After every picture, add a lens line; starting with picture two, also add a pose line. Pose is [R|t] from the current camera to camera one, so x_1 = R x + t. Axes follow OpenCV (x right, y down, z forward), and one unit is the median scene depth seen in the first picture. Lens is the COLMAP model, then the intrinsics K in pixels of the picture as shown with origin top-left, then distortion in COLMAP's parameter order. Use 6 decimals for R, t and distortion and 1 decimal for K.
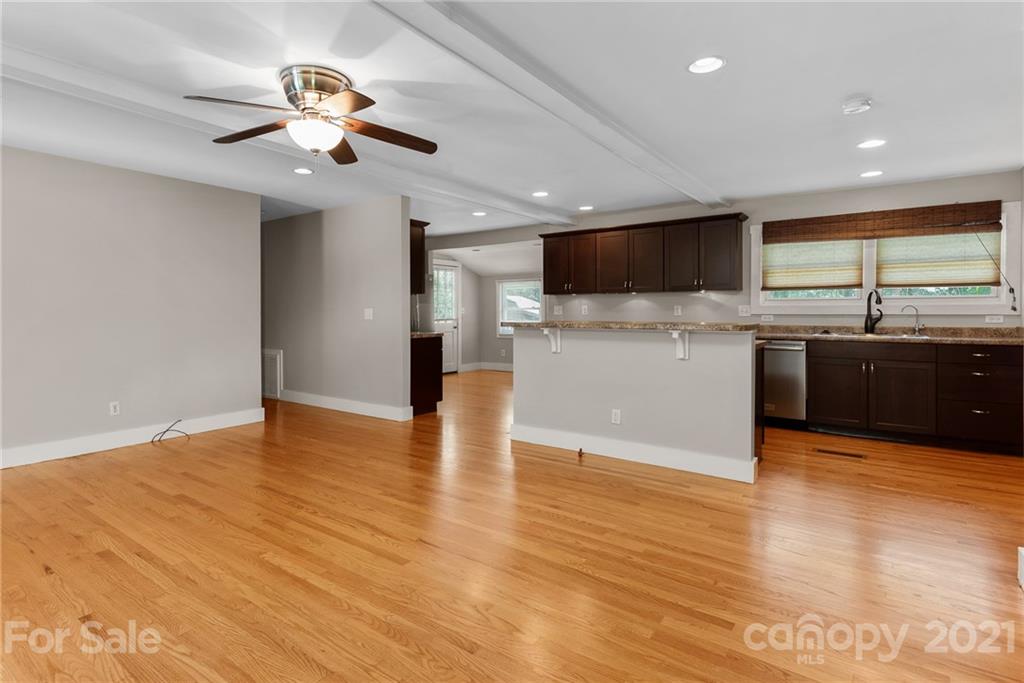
lens RADIAL K [[526.3, 0, 469.3], [0, 526.3, 309.1], [0, 0, 1]] dist [0.004878, -0.001692]
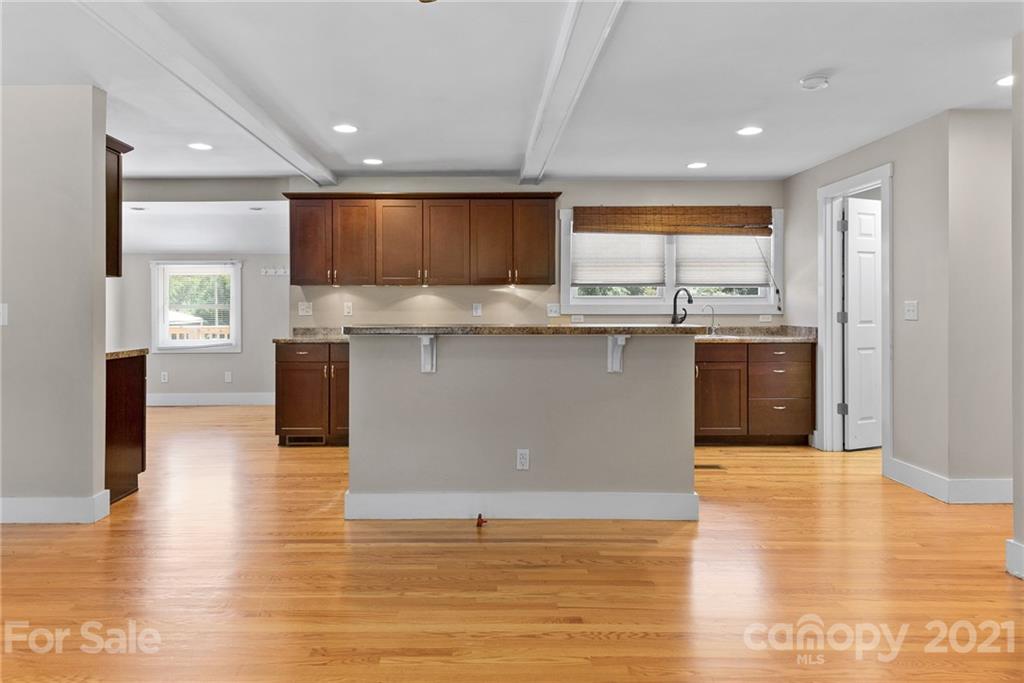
lens RADIAL K [[666.5, 0, 480.6], [0, 666.5, 311.5], [0, 0, 1]] dist [0.026135, 0.003326]
pose [[0.788972, -0.000129, 0.614429, -0.249785], [-0.003543, 0.999982, 0.004759, 0.001085], [-0.614418, -0.005932, 0.788958, 0.260484]]
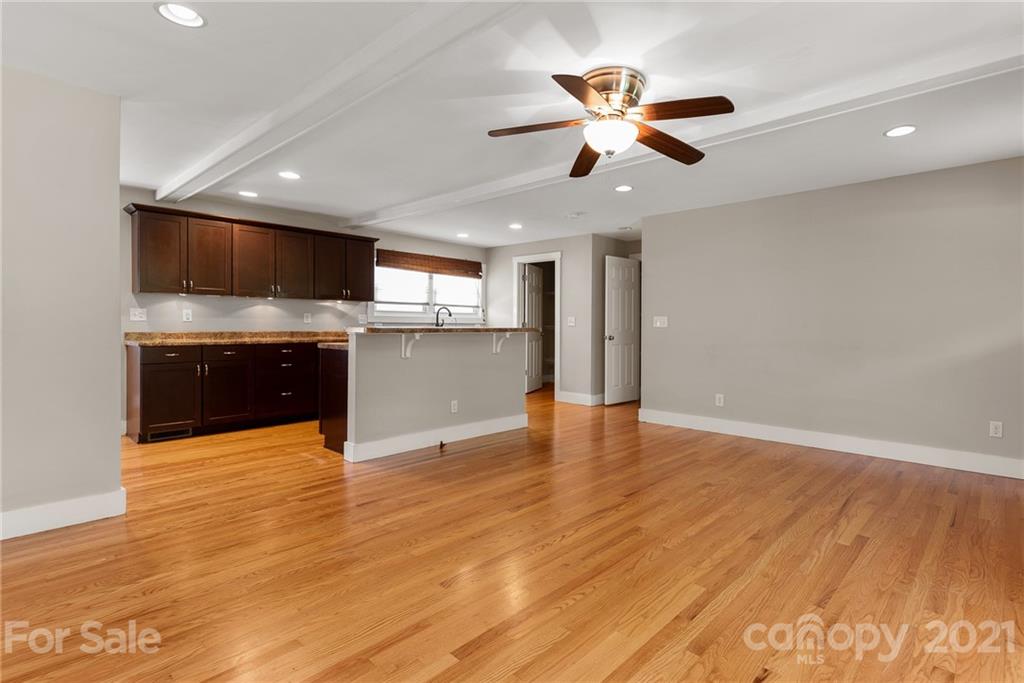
lens RADIAL K [[502.7, 0, 548.4], [0, 502.7, 336.0], [0, 0, 1]] dist [0.027997, -0.000018]
pose [[0.069526, -0.021839, 0.997341, -0.672509], [-0.015418, 0.999617, 0.022964, 0.009469], [-0.997461, -0.016974, 0.069163, 0.559711]]
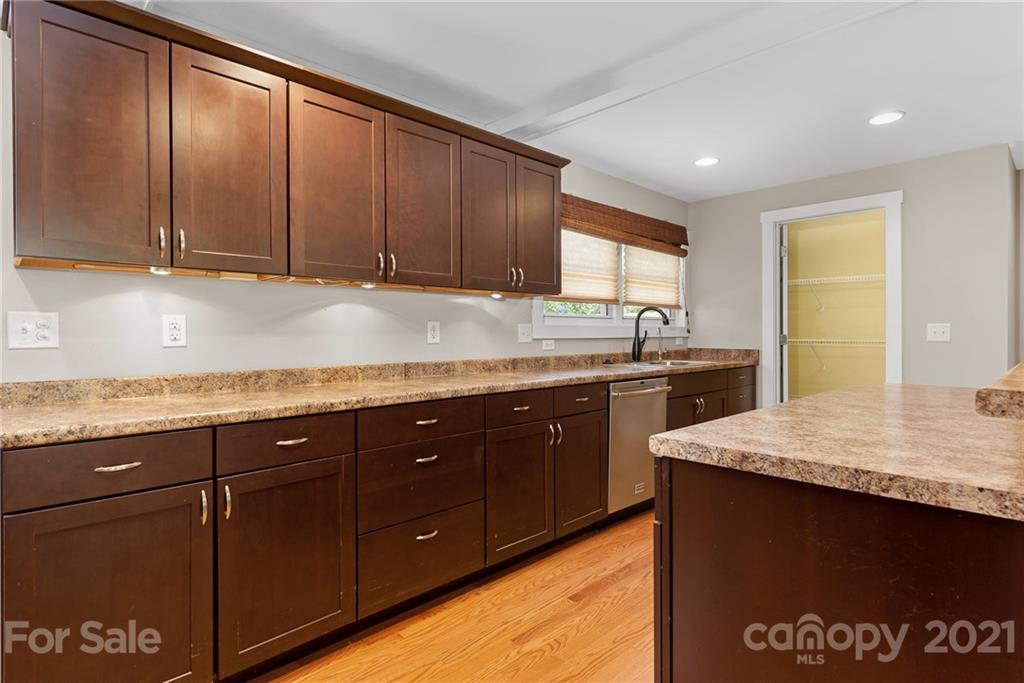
lens RADIAL K [[526.3, 0, 529.4], [0, 526.3, 344.5], [0, 0, 1]] dist [0.004878, -0.001692]
pose [[0.114574, -0.020397, 0.993205, -0.060984], [-0.003088, 0.999777, 0.020888, 0.004514], [-0.993410, -0.005460, 0.114486, 1.046269]]
